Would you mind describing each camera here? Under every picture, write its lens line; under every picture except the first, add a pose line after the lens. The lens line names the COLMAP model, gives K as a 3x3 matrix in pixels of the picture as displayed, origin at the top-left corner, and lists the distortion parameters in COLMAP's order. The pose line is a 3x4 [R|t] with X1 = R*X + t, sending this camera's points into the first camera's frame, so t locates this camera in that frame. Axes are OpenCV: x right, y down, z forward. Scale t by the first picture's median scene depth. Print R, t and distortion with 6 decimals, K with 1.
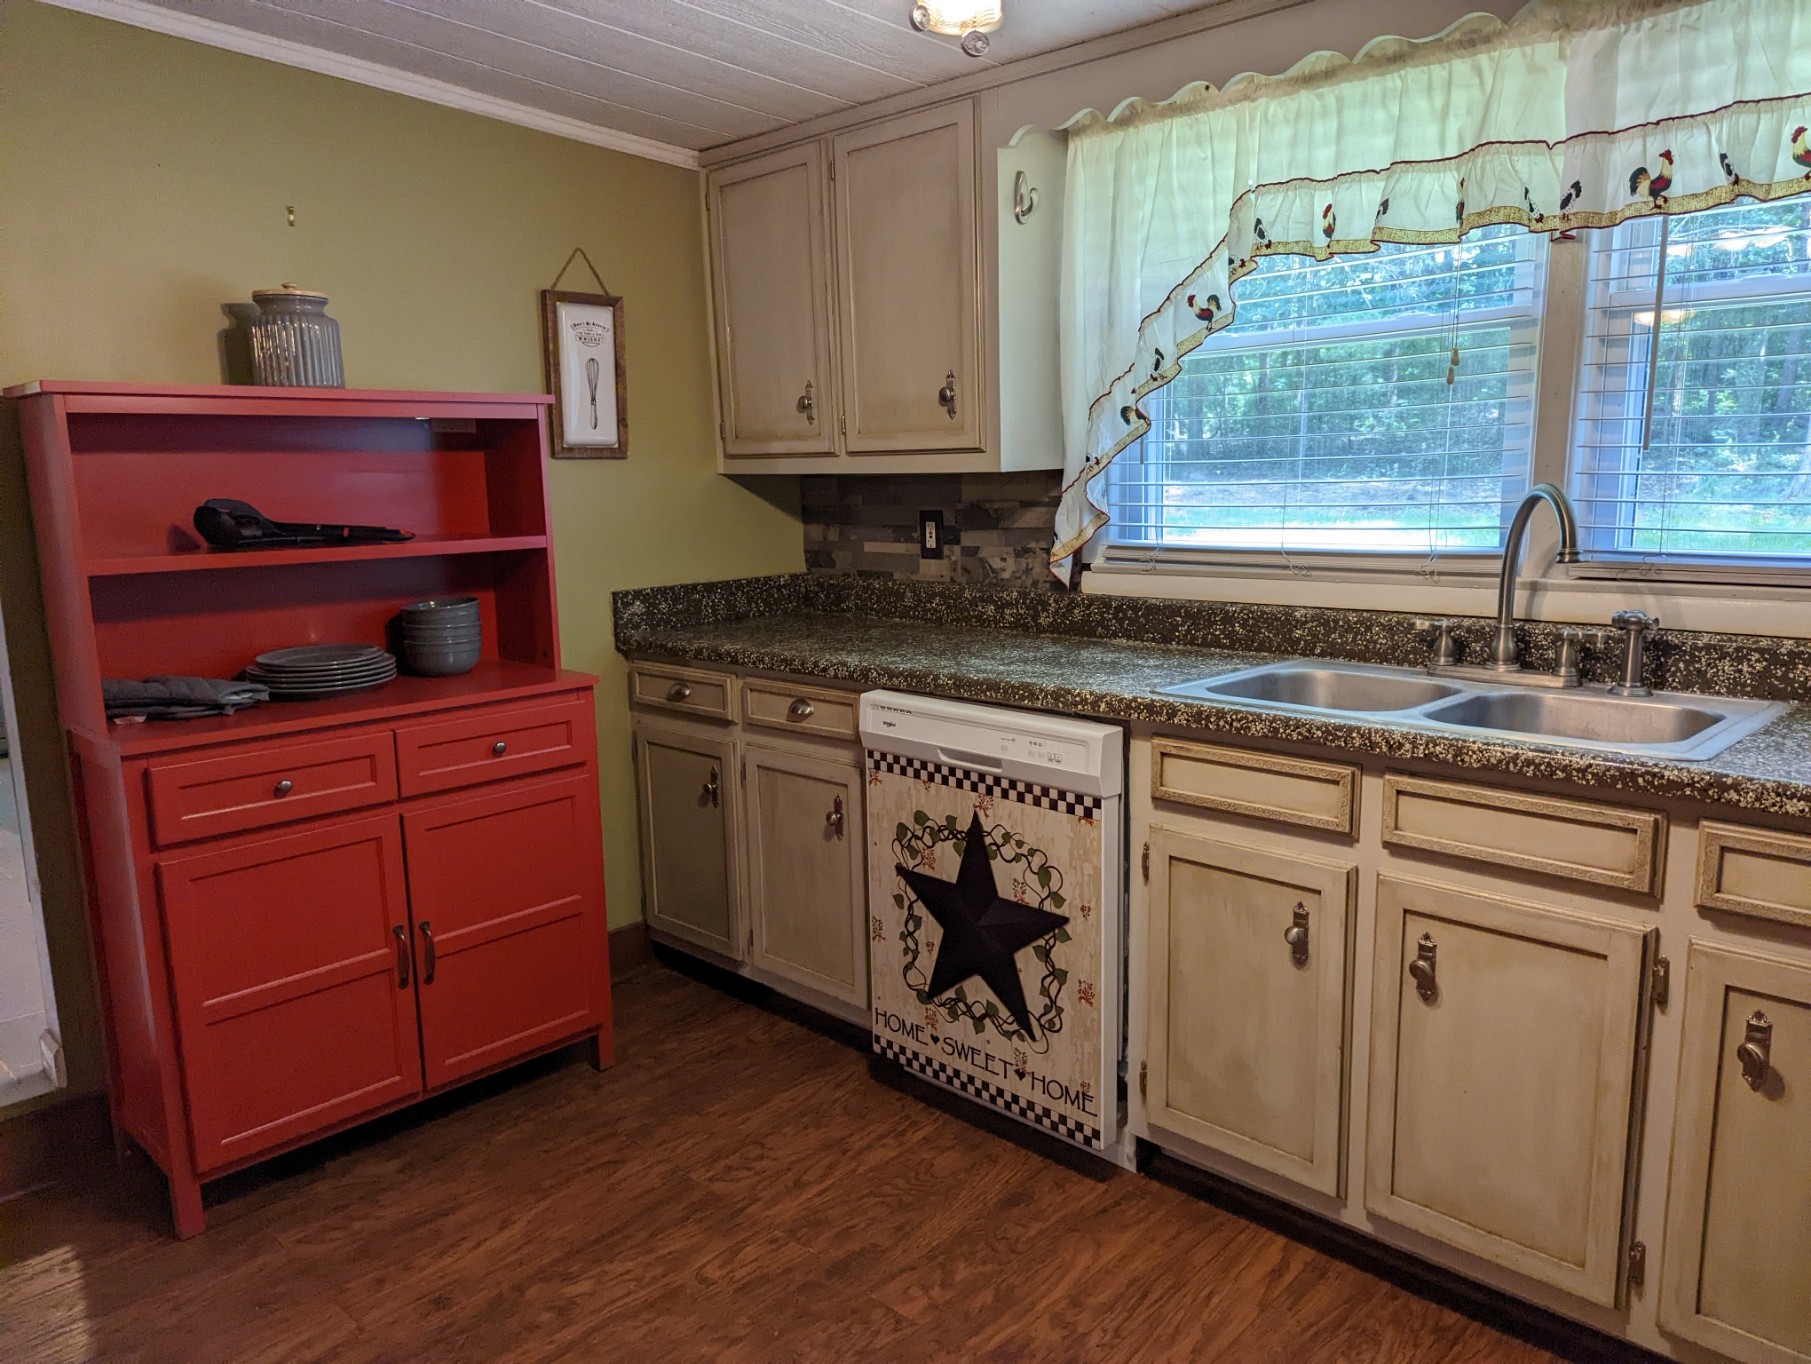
lens RADIAL K [[1254.1, 0, 899.0], [0, 1254.1, 676.0], [0, 0, 1]] dist [0.047309, -0.047509]
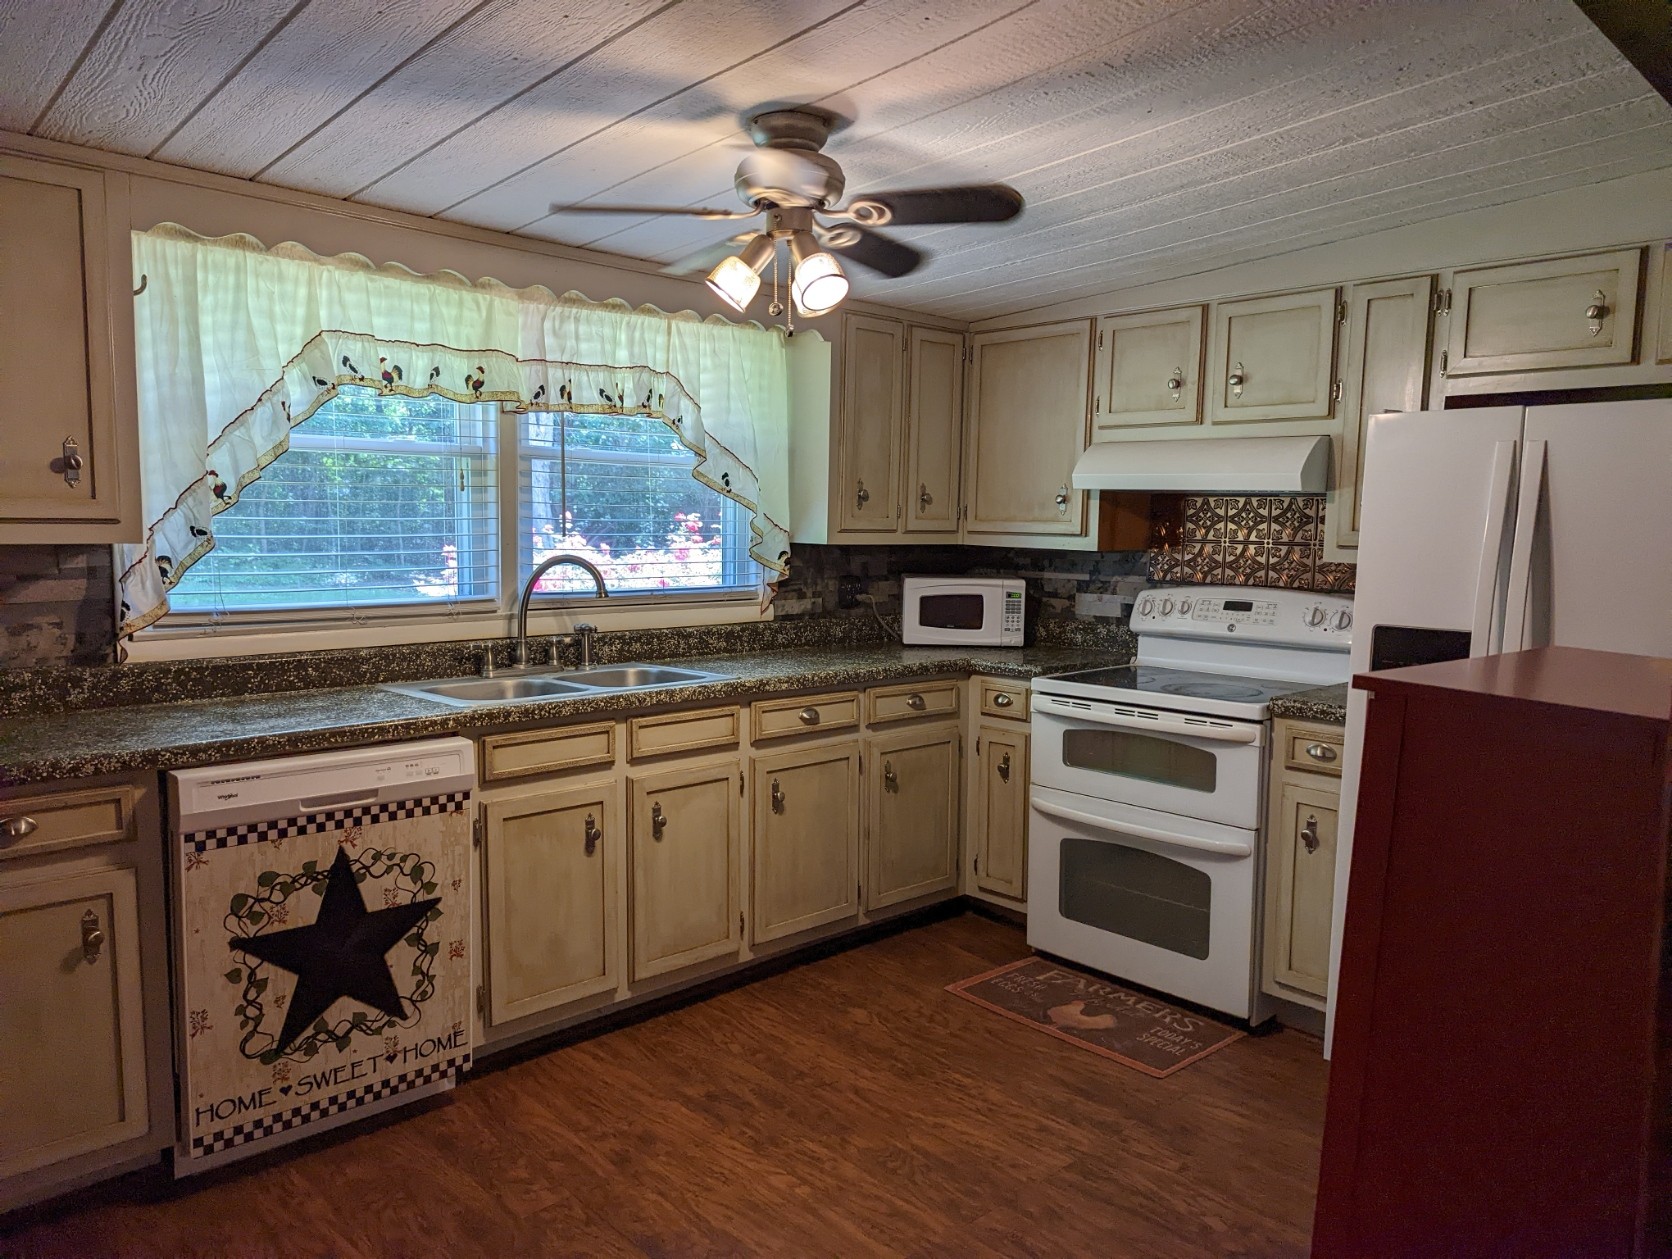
lens RADIAL K [[1157.8, 0, 831.7], [0, 1157.8, 633.5], [0, 0, 1]] dist [0.047309, -0.047509]
pose [[0.055223, -0.073156, 0.995790, -0.939411], [0.152023, 0.986301, 0.064028, -0.079375], [-0.986833, 0.147848, 0.065588, 0.474201]]
